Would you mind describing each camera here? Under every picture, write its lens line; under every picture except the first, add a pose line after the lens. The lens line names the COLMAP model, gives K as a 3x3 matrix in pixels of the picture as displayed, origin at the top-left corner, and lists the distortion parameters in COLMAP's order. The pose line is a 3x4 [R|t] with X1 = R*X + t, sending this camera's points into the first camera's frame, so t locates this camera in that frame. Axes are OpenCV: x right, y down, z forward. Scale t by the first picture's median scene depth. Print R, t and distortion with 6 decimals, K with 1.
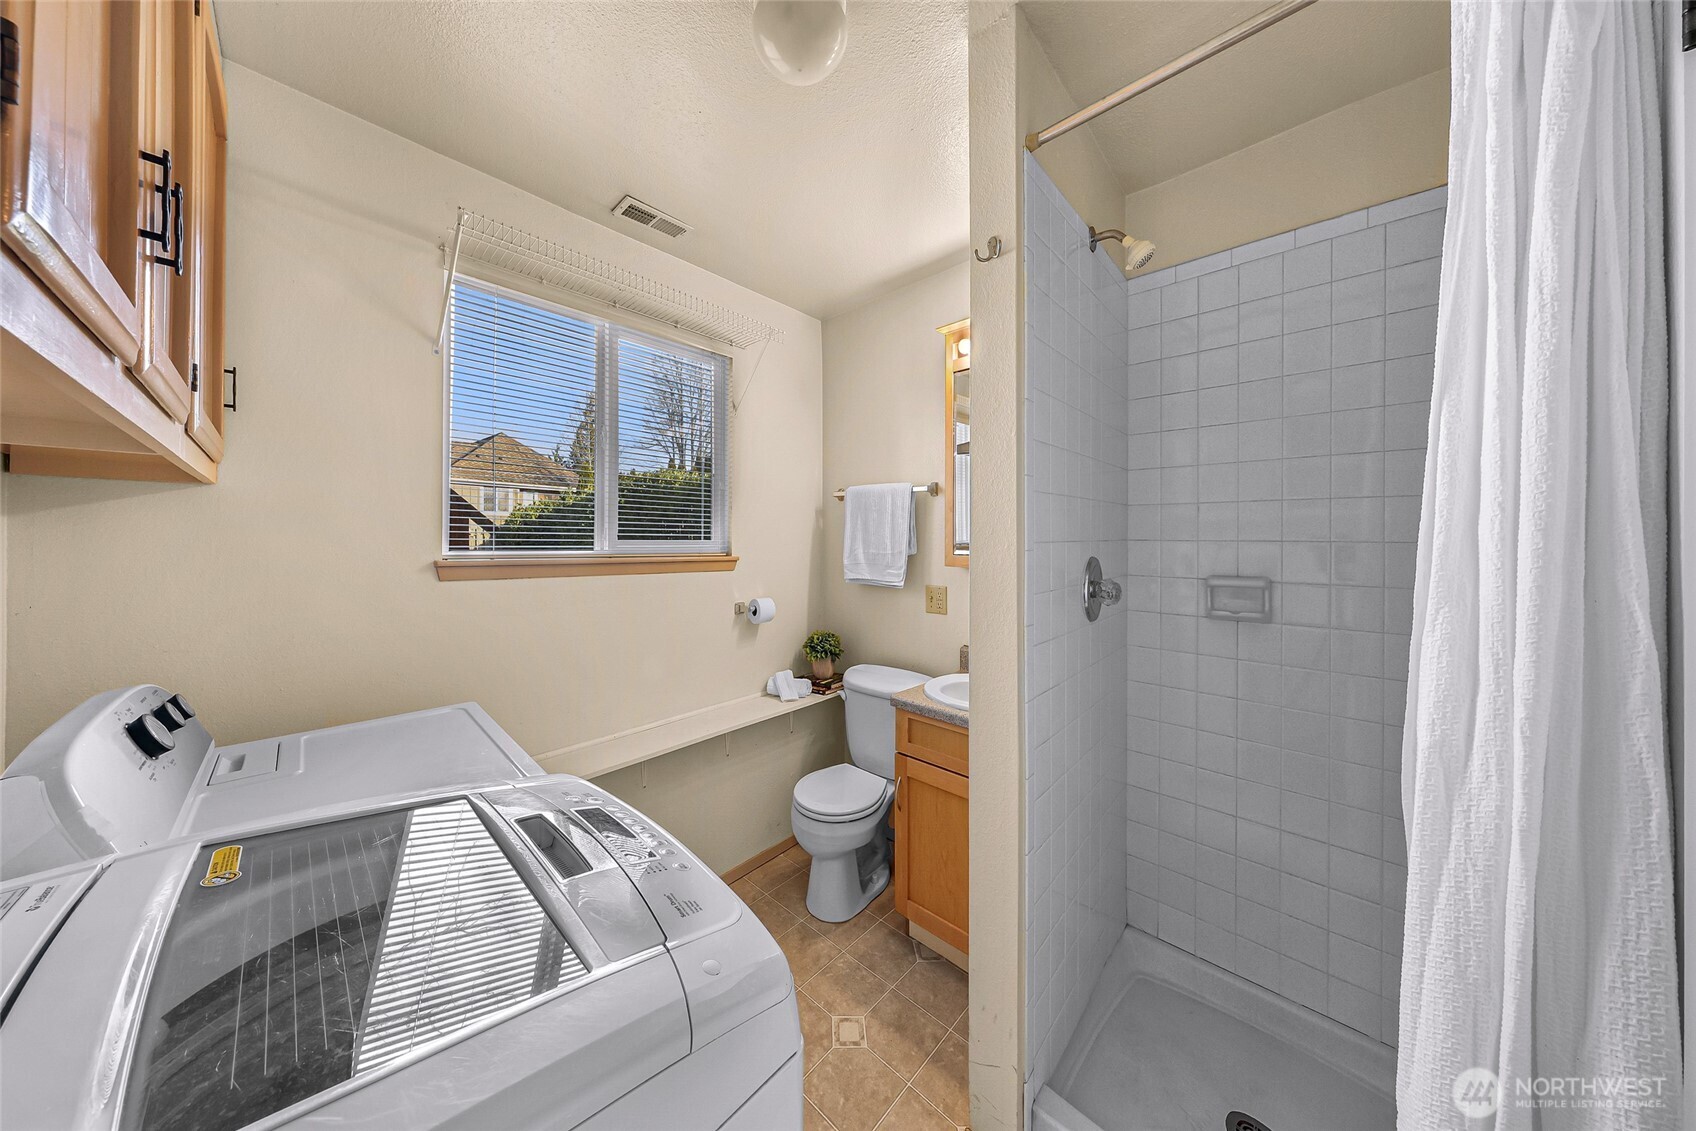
lens RADIAL K [[601.1, 0, 854.3], [0, 601.1, 542.3], [0, 0, 1]] dist [-0.000593, -0.000025]
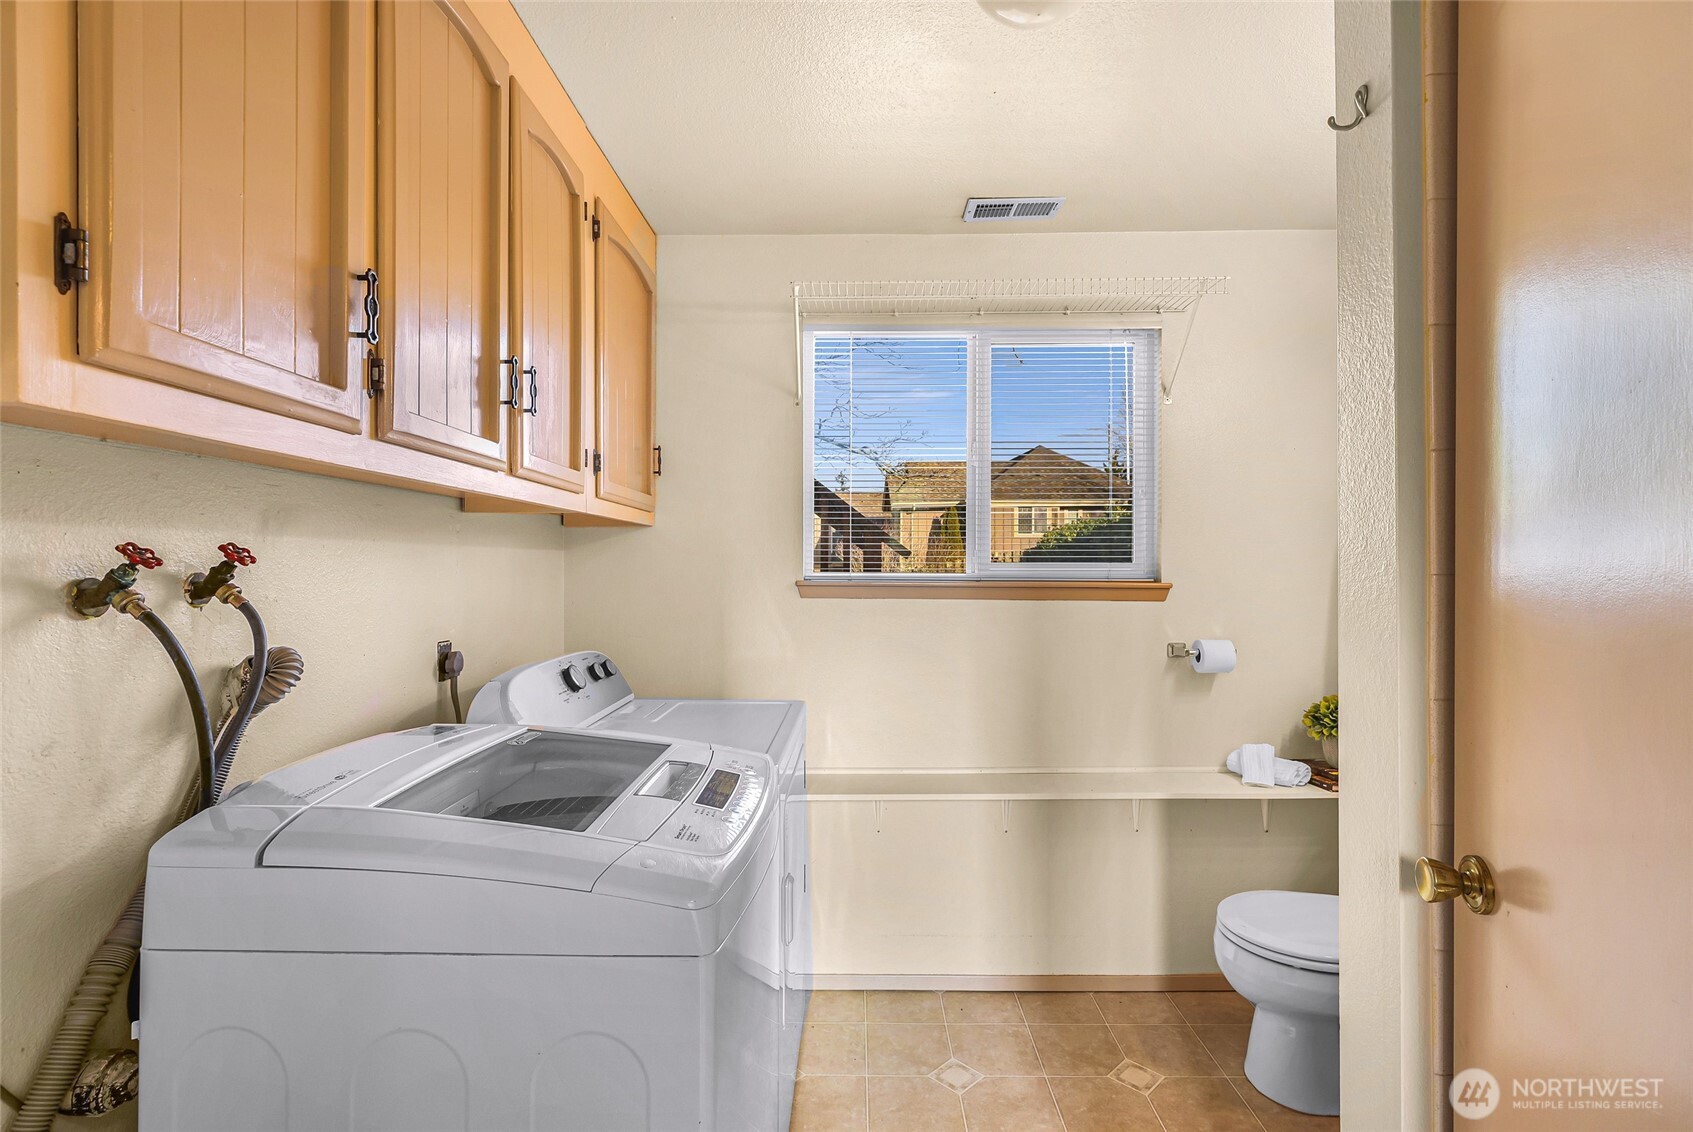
lens RADIAL K [[751.1, 0, 830.2], [0, 751.1, 565.6], [0, 0, 1]] dist [0.000765, 0.000450]
pose [[0.688023, -0.004841, -0.725672, 0.208754], [0.003512, 0.999988, -0.003341, 0.002878], [0.725680, -0.000250, 0.688032, 0.016021]]
